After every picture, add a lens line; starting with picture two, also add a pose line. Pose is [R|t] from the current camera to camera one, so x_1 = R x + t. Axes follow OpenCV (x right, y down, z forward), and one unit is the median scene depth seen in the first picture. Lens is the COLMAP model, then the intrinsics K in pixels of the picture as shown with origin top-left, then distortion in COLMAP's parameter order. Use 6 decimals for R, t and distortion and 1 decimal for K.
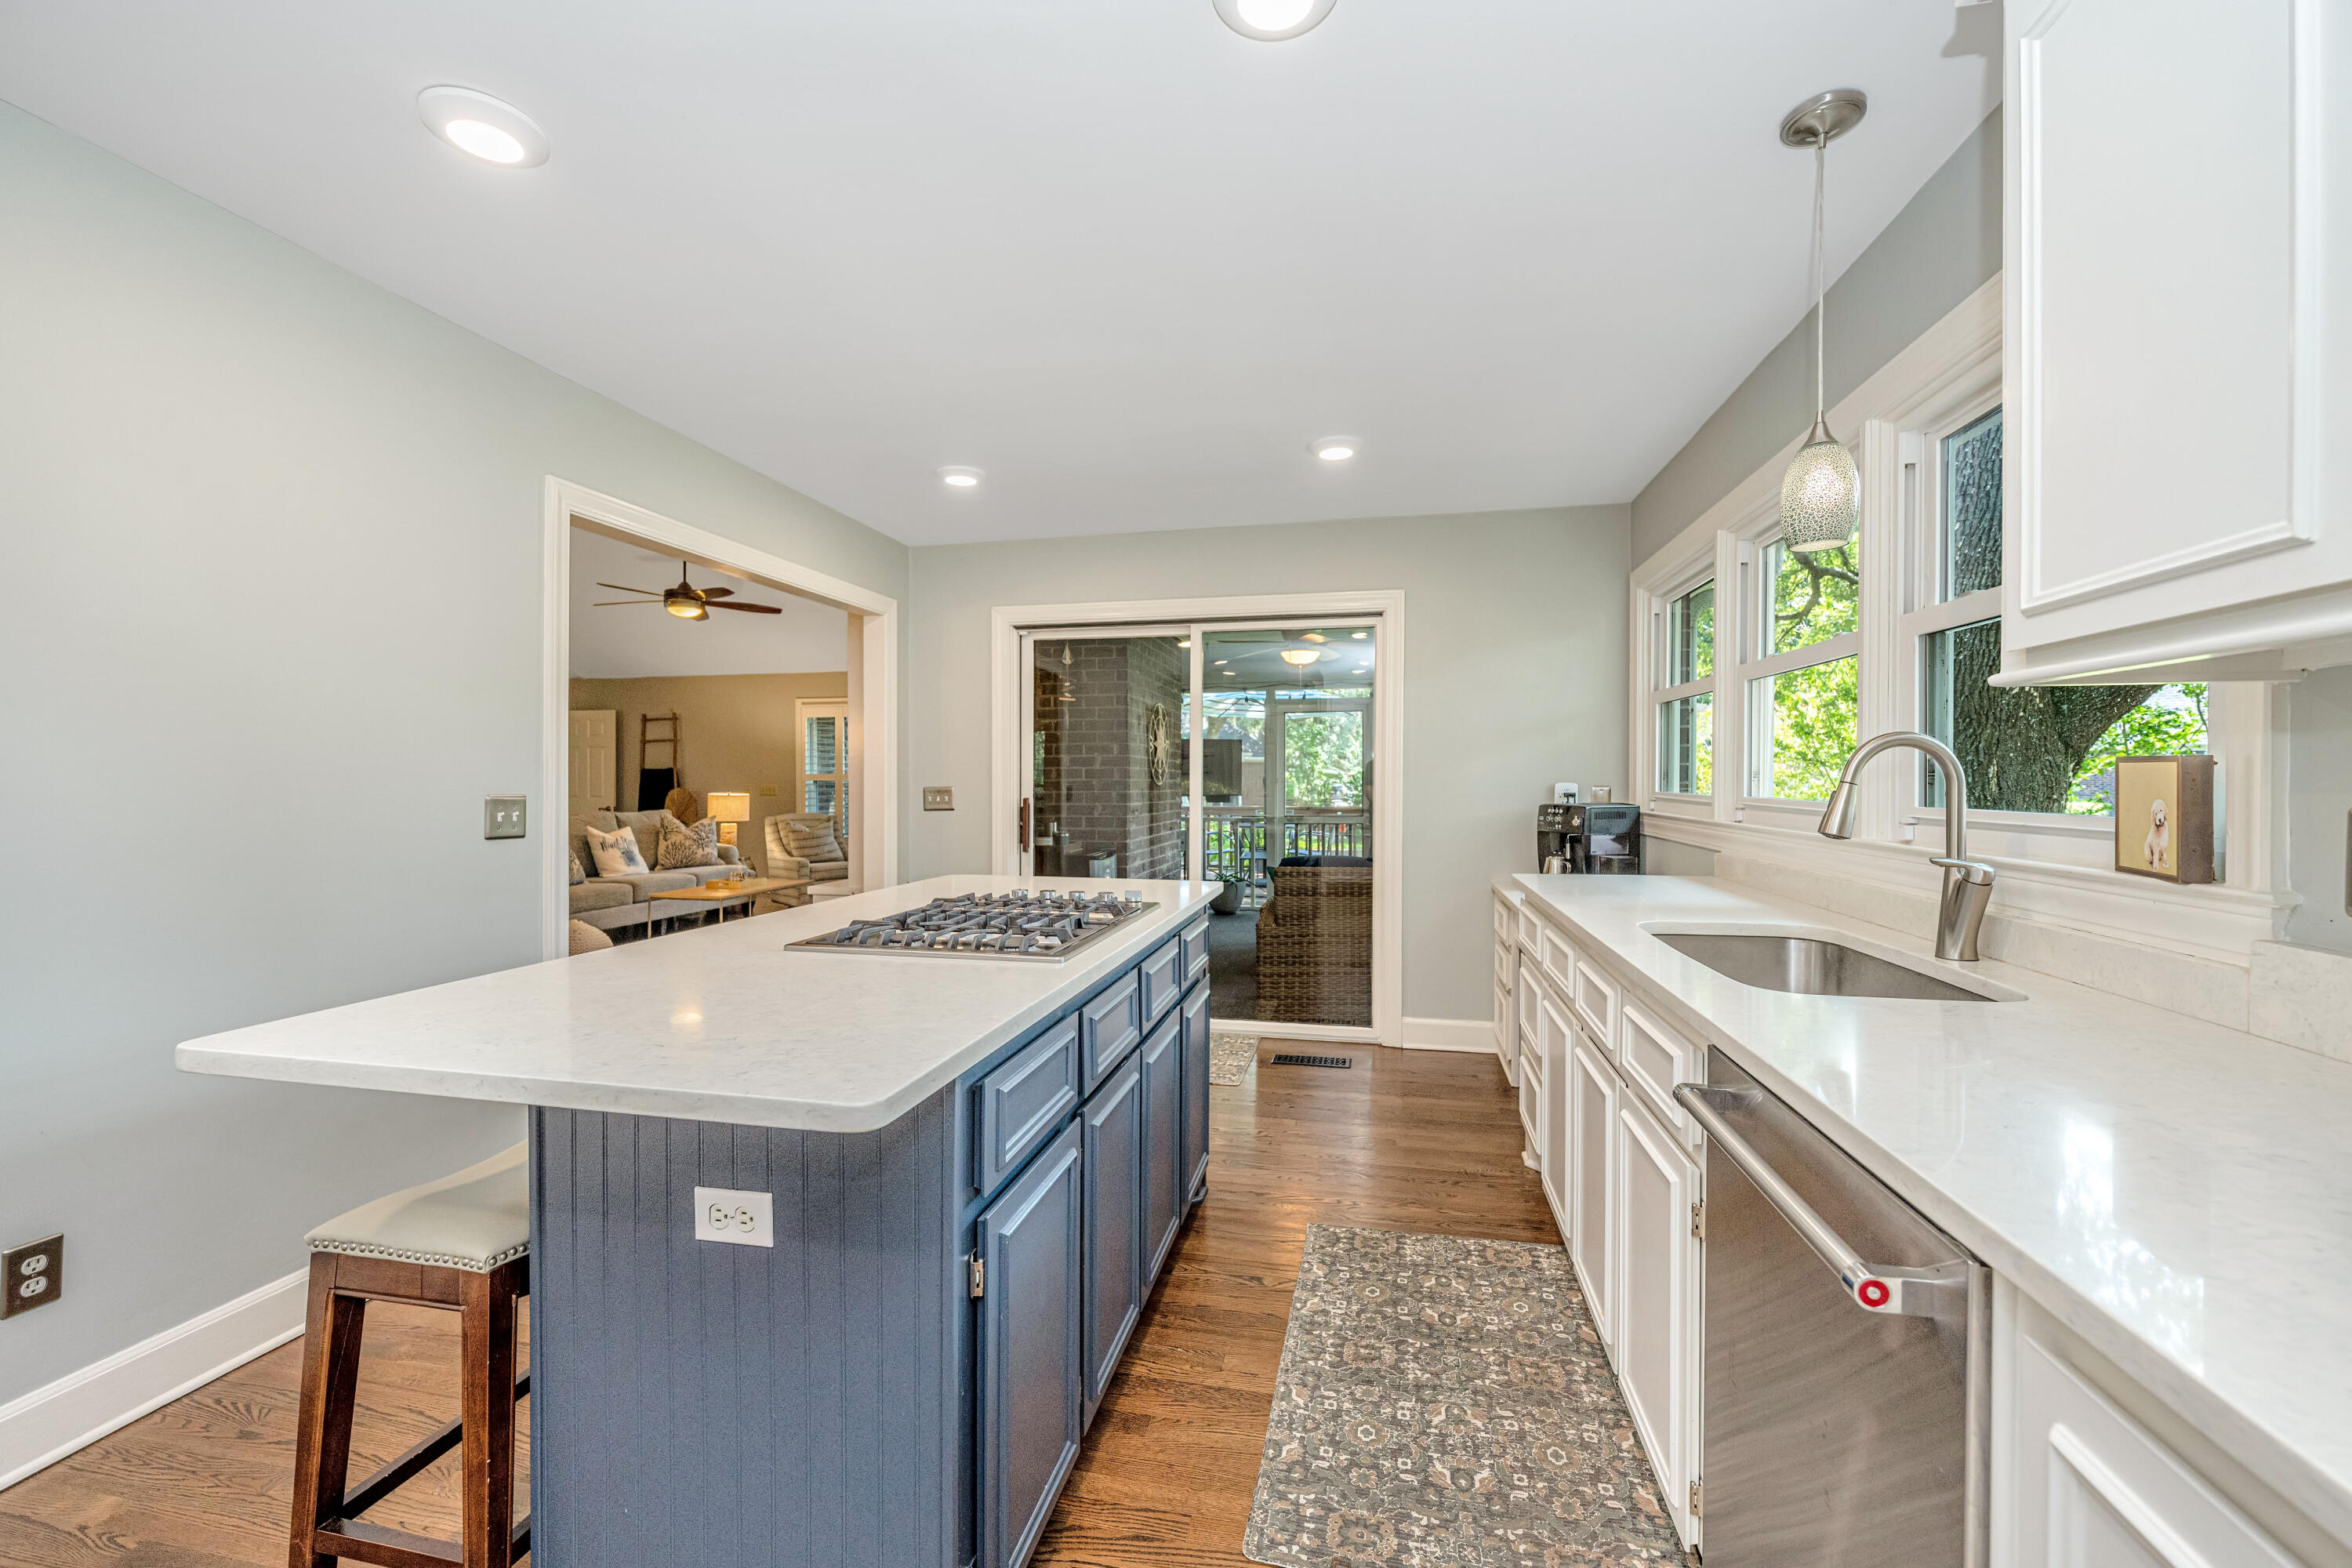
lens RADIAL K [[940.7, 0, 1170.6], [0, 940.7, 778.0], [0, 0, 1]] dist [-0.000345, -0.000076]
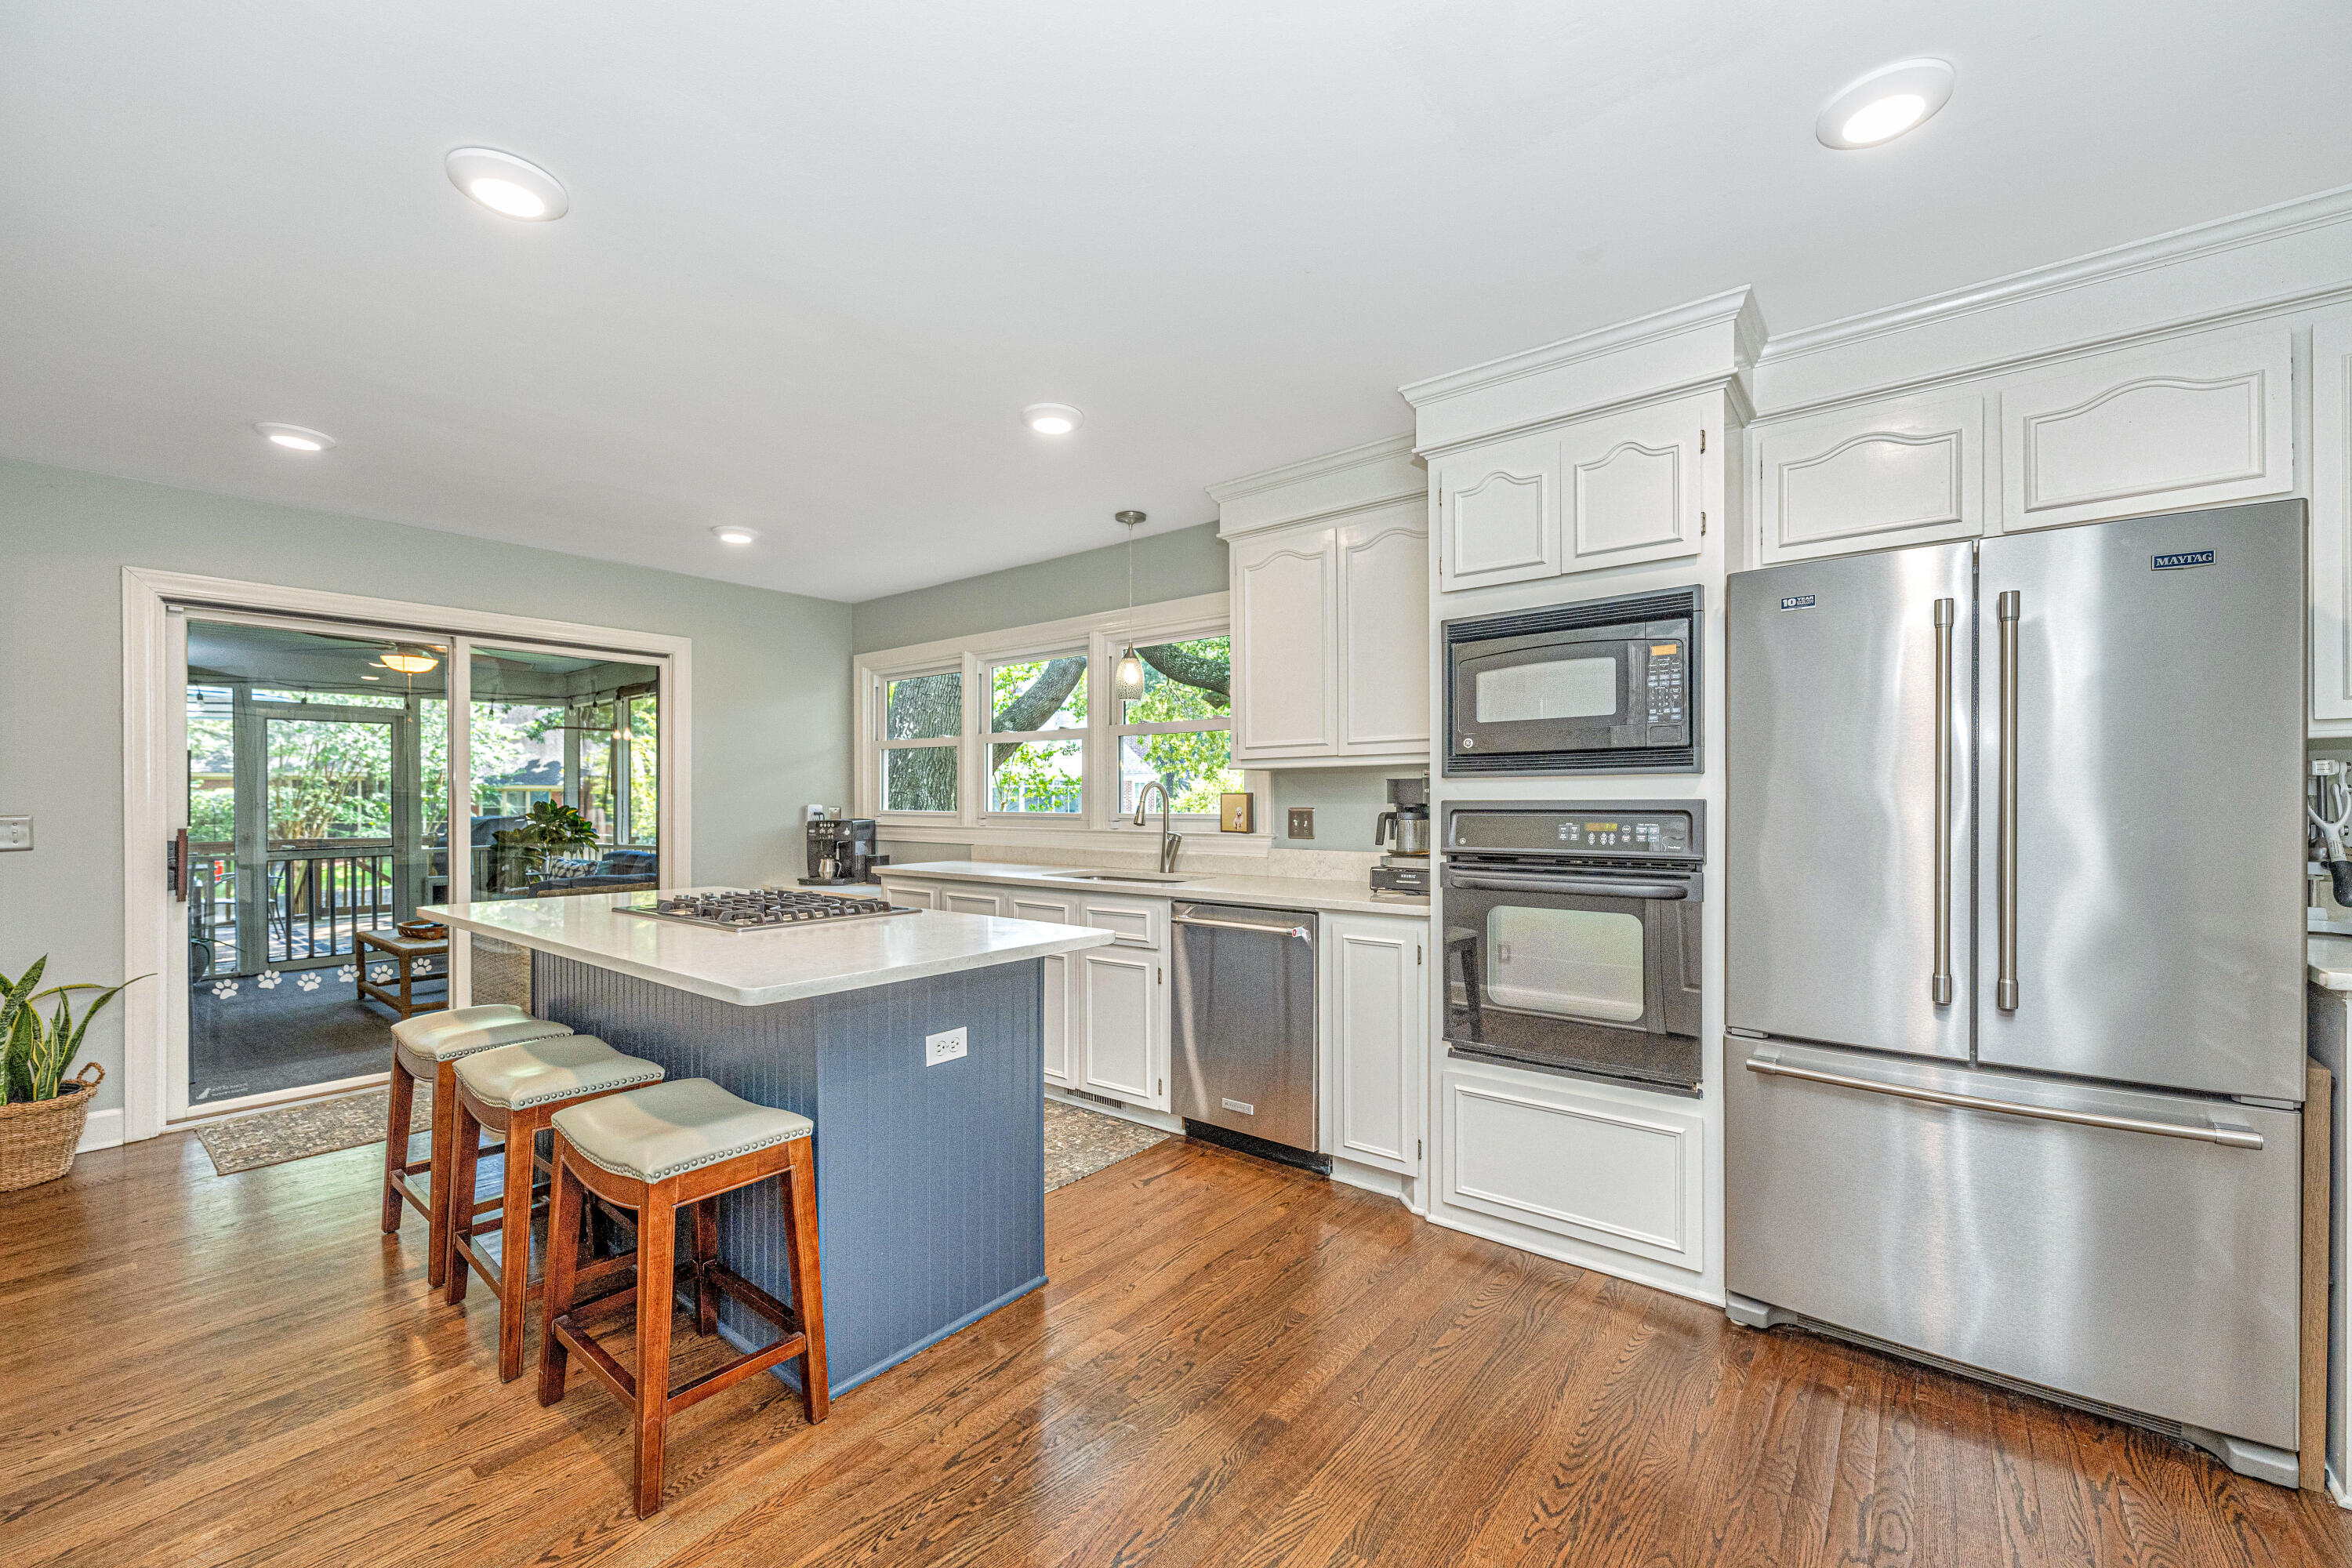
lens RADIAL K [[940.7, 0, 1170.6], [0, 940.7, 778.0], [0, 0, 1]] dist [-0.000345, -0.000076]
pose [[0.454052, 0.021838, 0.890707, -0.588302], [0.001813, 0.999675, -0.025434, 0.002302], [-0.890973, 0.013163, 0.453865, -0.058296]]
